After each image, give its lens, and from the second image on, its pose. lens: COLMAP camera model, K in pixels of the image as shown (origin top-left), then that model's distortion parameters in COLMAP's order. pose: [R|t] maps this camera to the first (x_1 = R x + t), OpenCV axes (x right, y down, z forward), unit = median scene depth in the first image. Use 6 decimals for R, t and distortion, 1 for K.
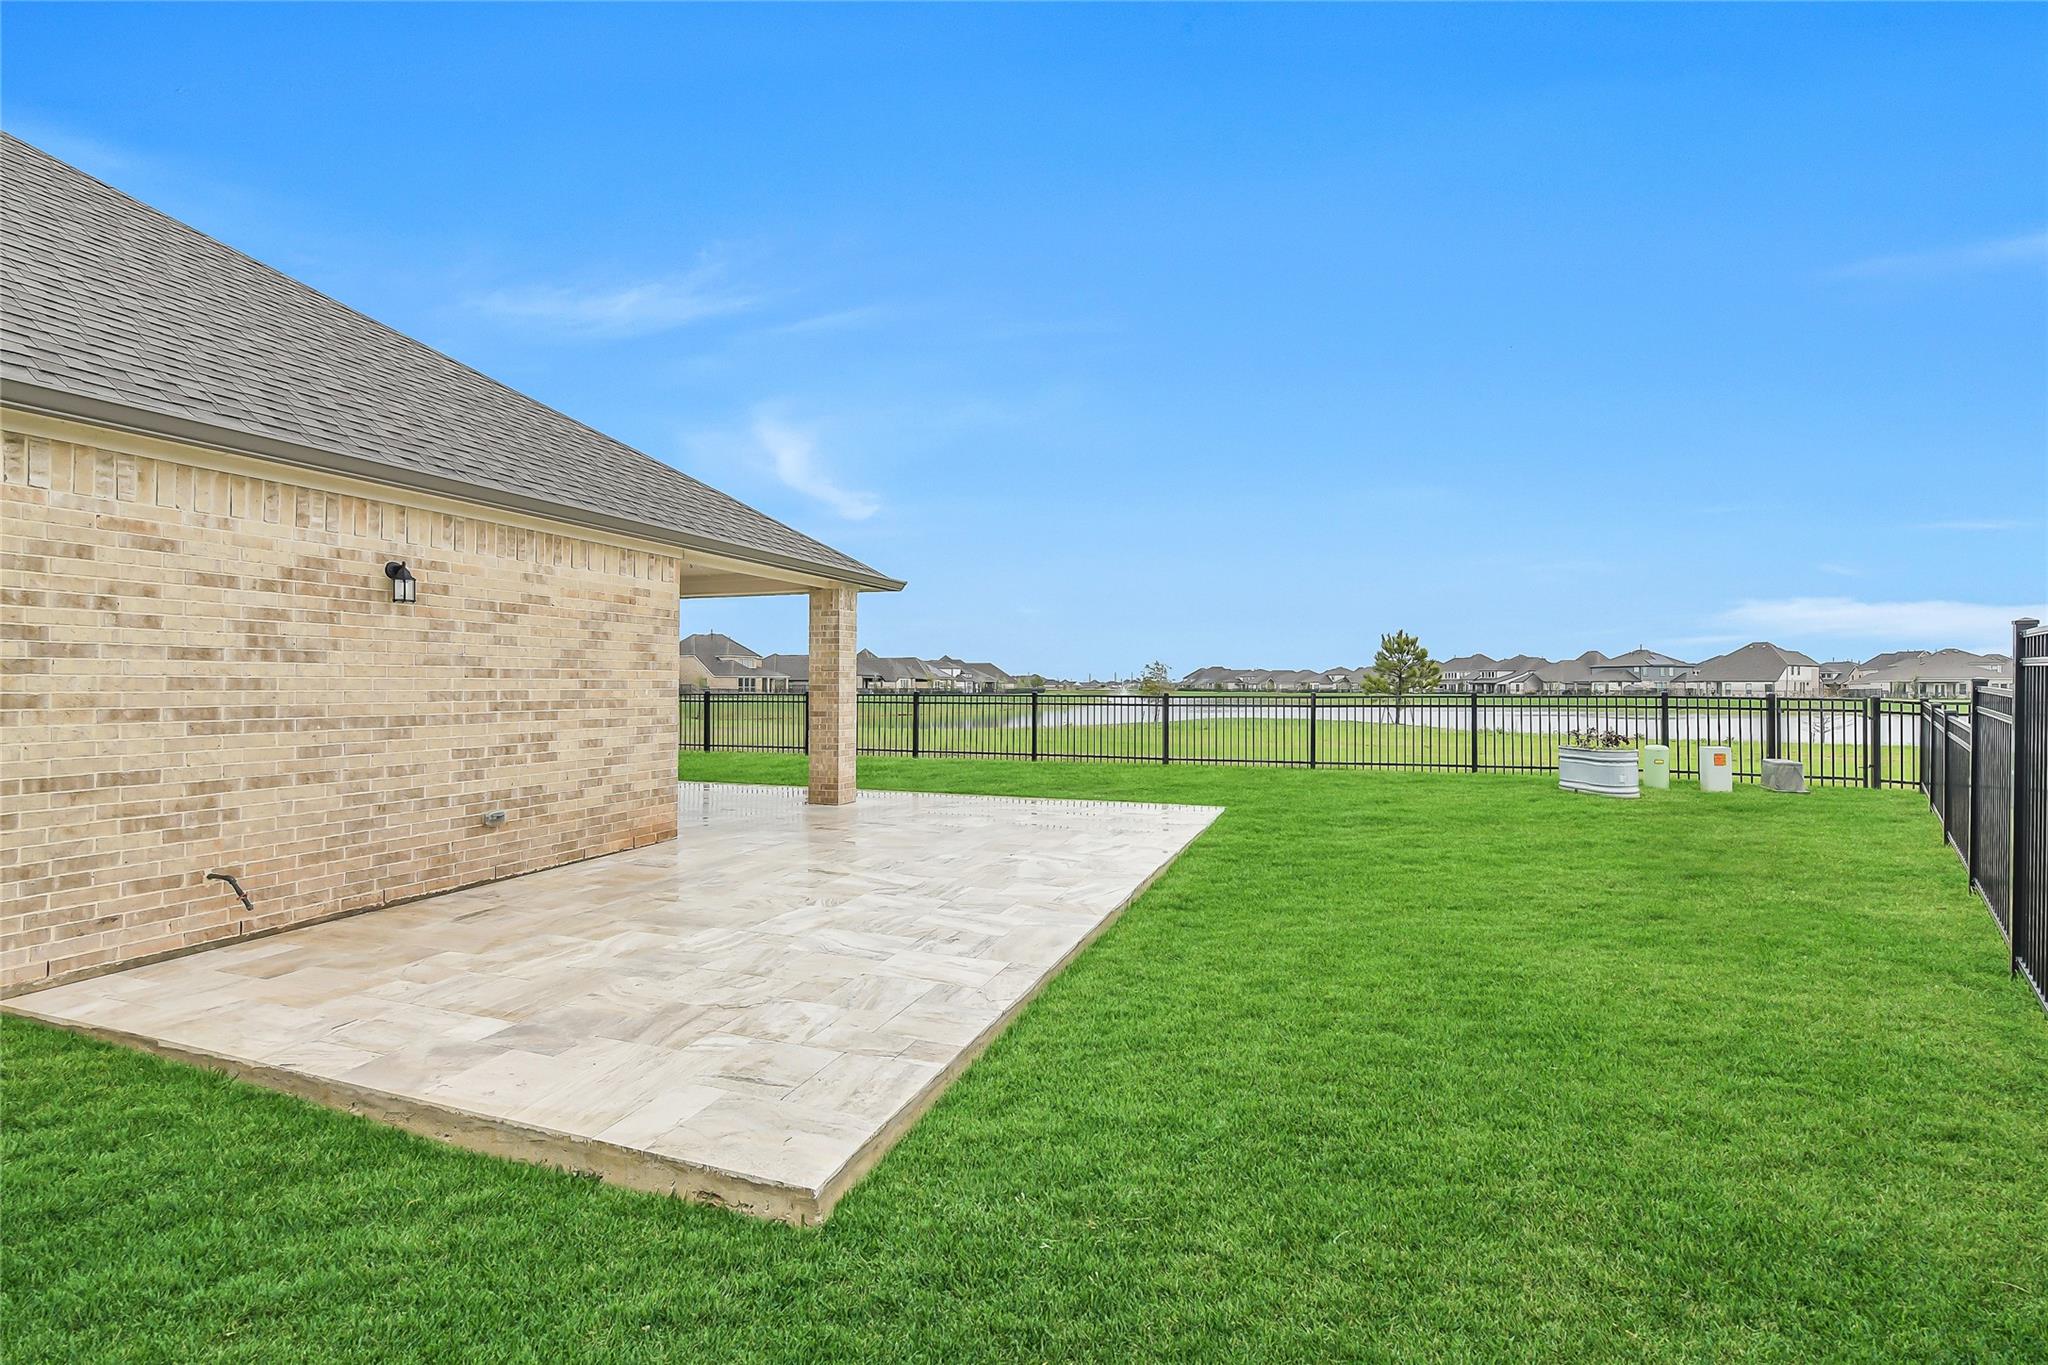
lens RADIAL K [[899.4, 0, 1018.2], [0, 899.4, 683.2], [0, 0, 1]] dist [0.004102, -0.001092]
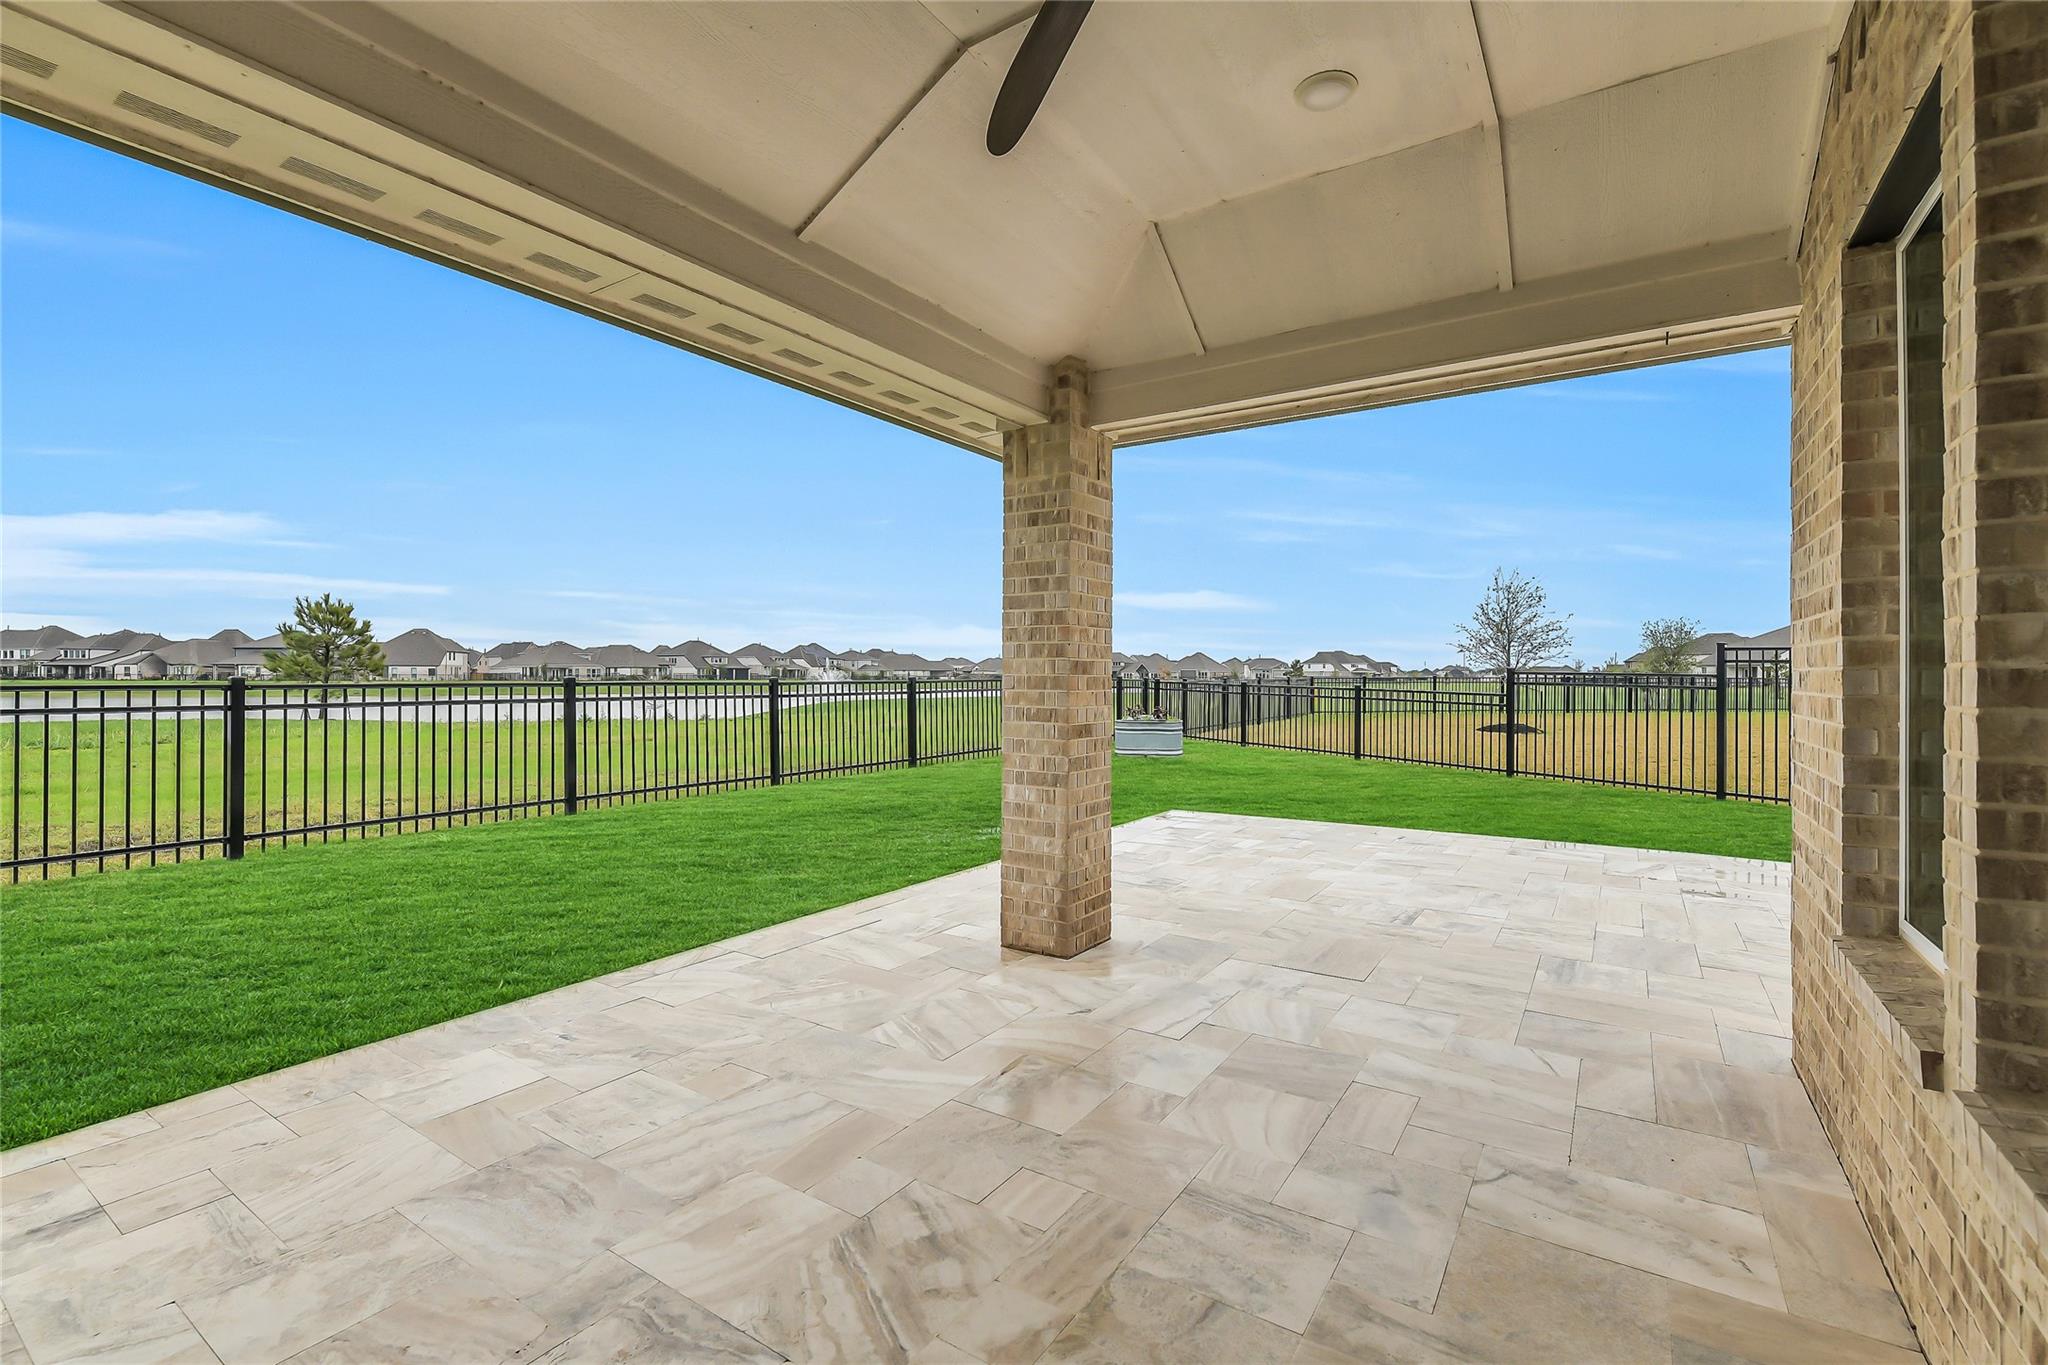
lens RADIAL K [[899.4, 0, 1023.7], [0, 899.4, 671.5], [0, 0, 1]] dist [0.004102, -0.001092]
pose [[0.224183, 0.002842, 0.974543, -0.867874], [-0.006791, 0.999976, -0.001354, 0.010875], [-0.974523, -0.006315, 0.224197, 1.293586]]
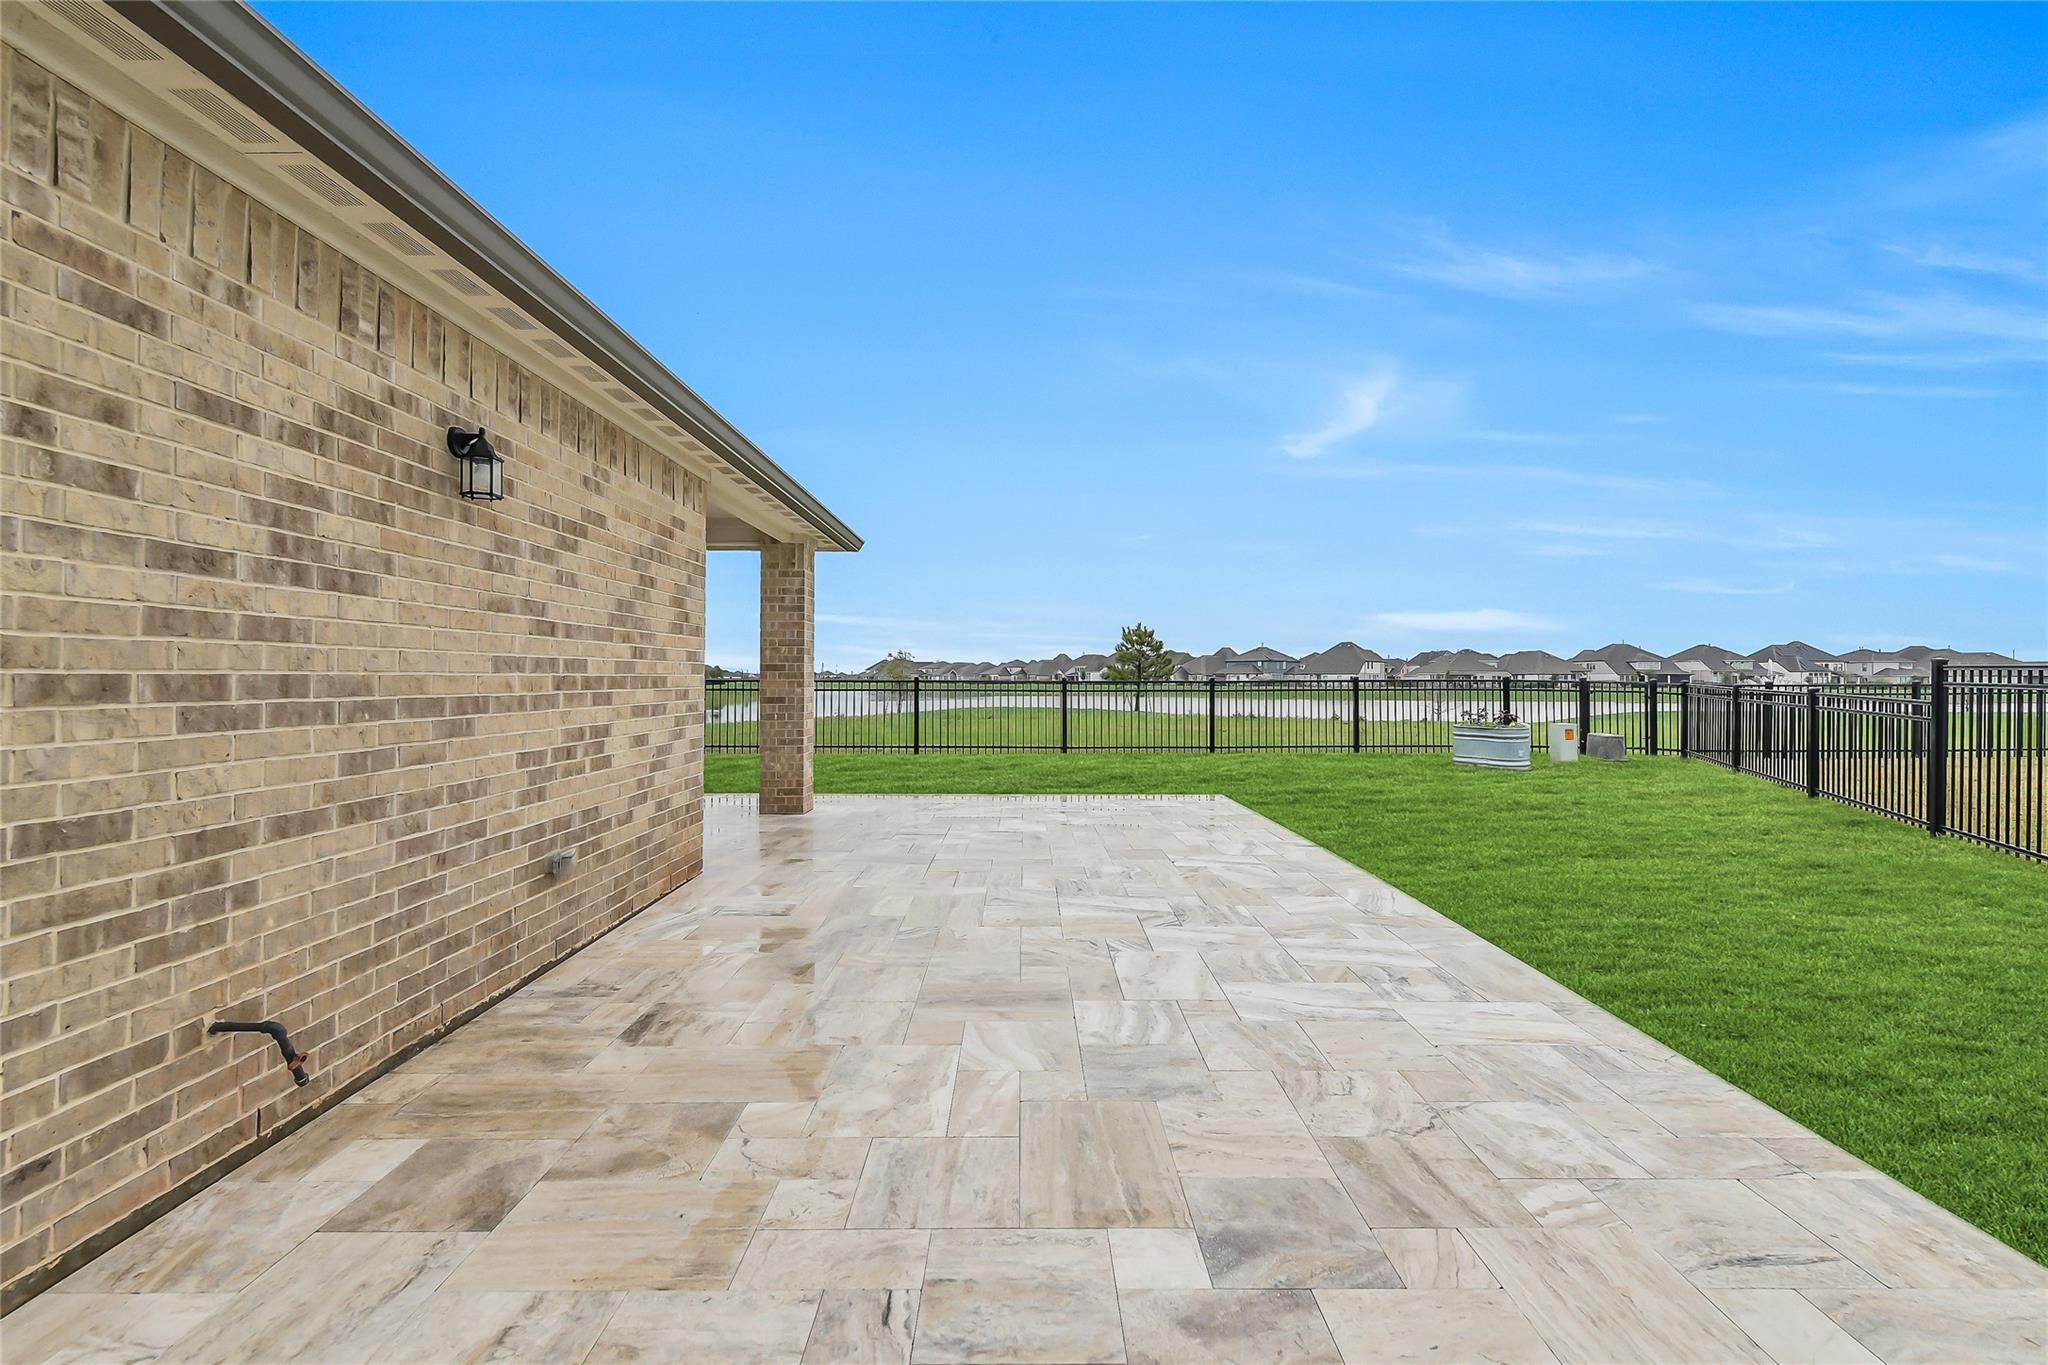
lens RADIAL K [[899.4, 0, 1021.1], [0, 899.4, 675.9], [0, 0, 1]] dist [0.004102, -0.001092]
pose [[0.934967, 0.002517, 0.354726, -0.415041], [-0.002960, 0.999995, 0.000705, 0.016028], [-0.354723, -0.001709, 0.934970, 0.250343]]
